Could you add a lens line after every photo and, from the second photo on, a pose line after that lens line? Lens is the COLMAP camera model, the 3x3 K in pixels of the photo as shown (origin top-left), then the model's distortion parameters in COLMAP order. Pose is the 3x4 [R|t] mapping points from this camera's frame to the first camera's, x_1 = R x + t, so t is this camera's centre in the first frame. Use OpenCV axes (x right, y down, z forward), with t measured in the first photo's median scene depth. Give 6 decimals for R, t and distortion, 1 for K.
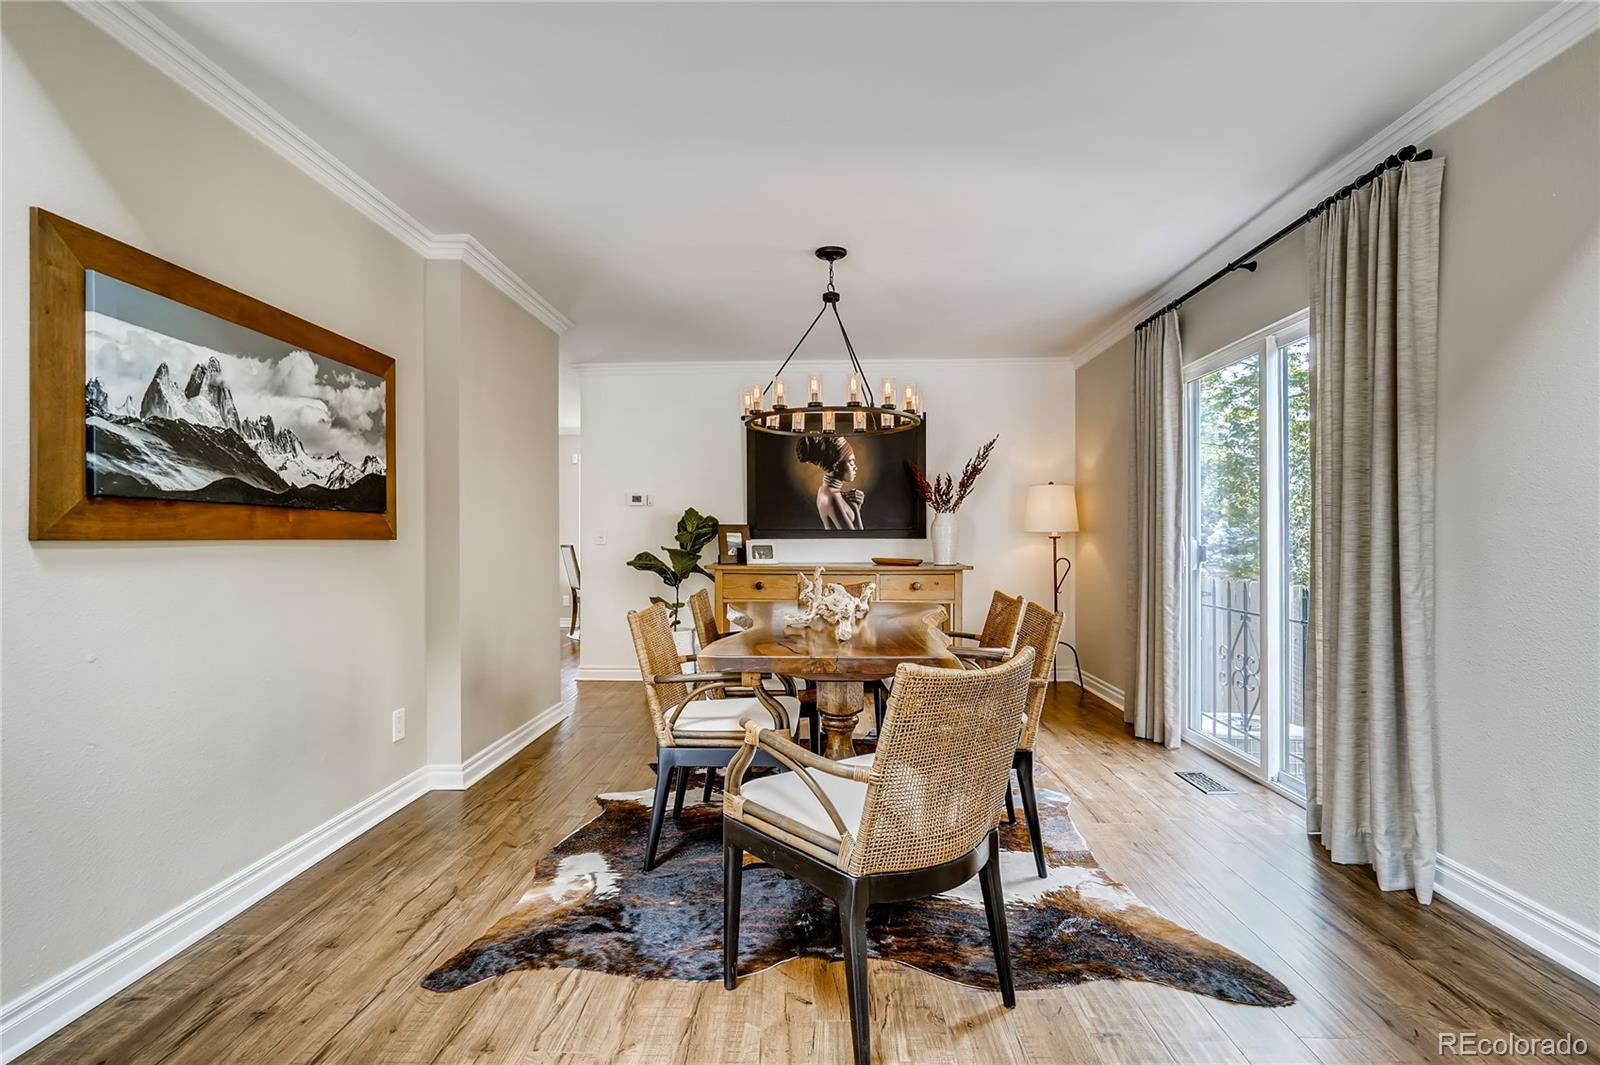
lens RADIAL K [[751.5, 0, 798.9], [0, 751.5, 536.3], [0, 0, 1]] dist [-0.017335, 0.015485]
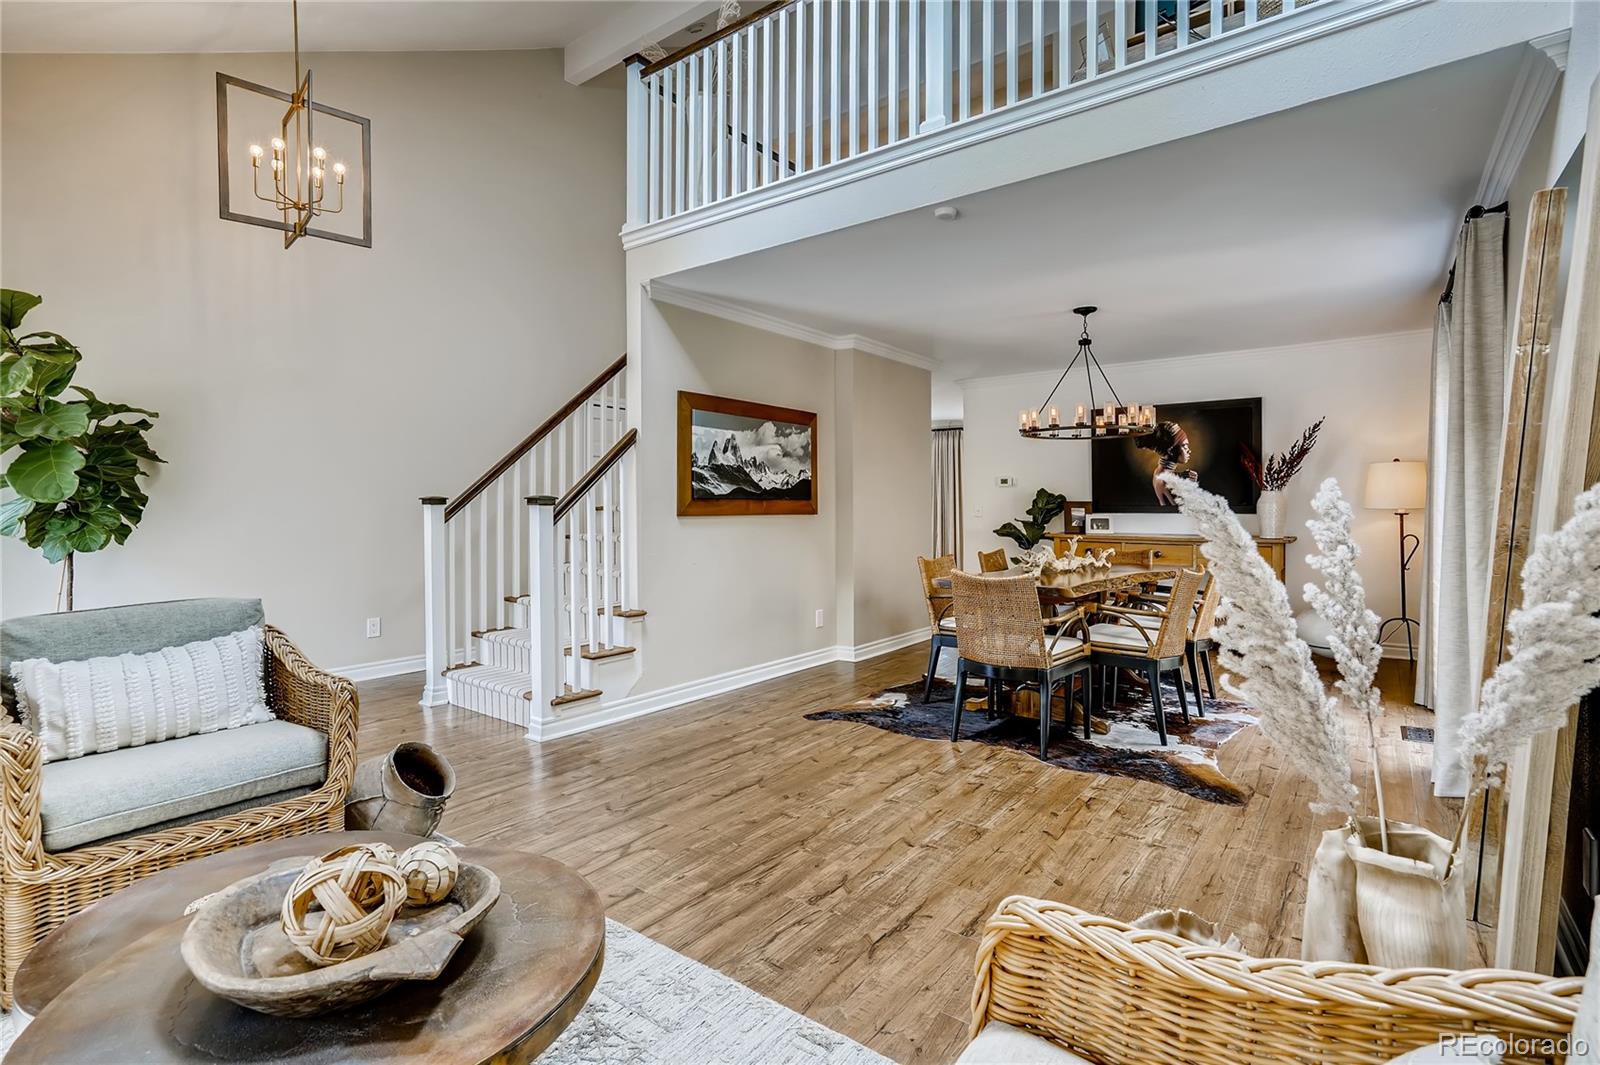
lens RADIAL K [[751.5, 0, 797.9], [0, 751.5, 522.3], [0, 0, 1]] dist [-0.017335, 0.015485]
pose [[0.818904, 0.014220, -0.573754, 0.510299], [-0.000456, 0.999709, 0.024125, -0.022567], [0.573930, -0.019494, 0.818672, -0.558574]]
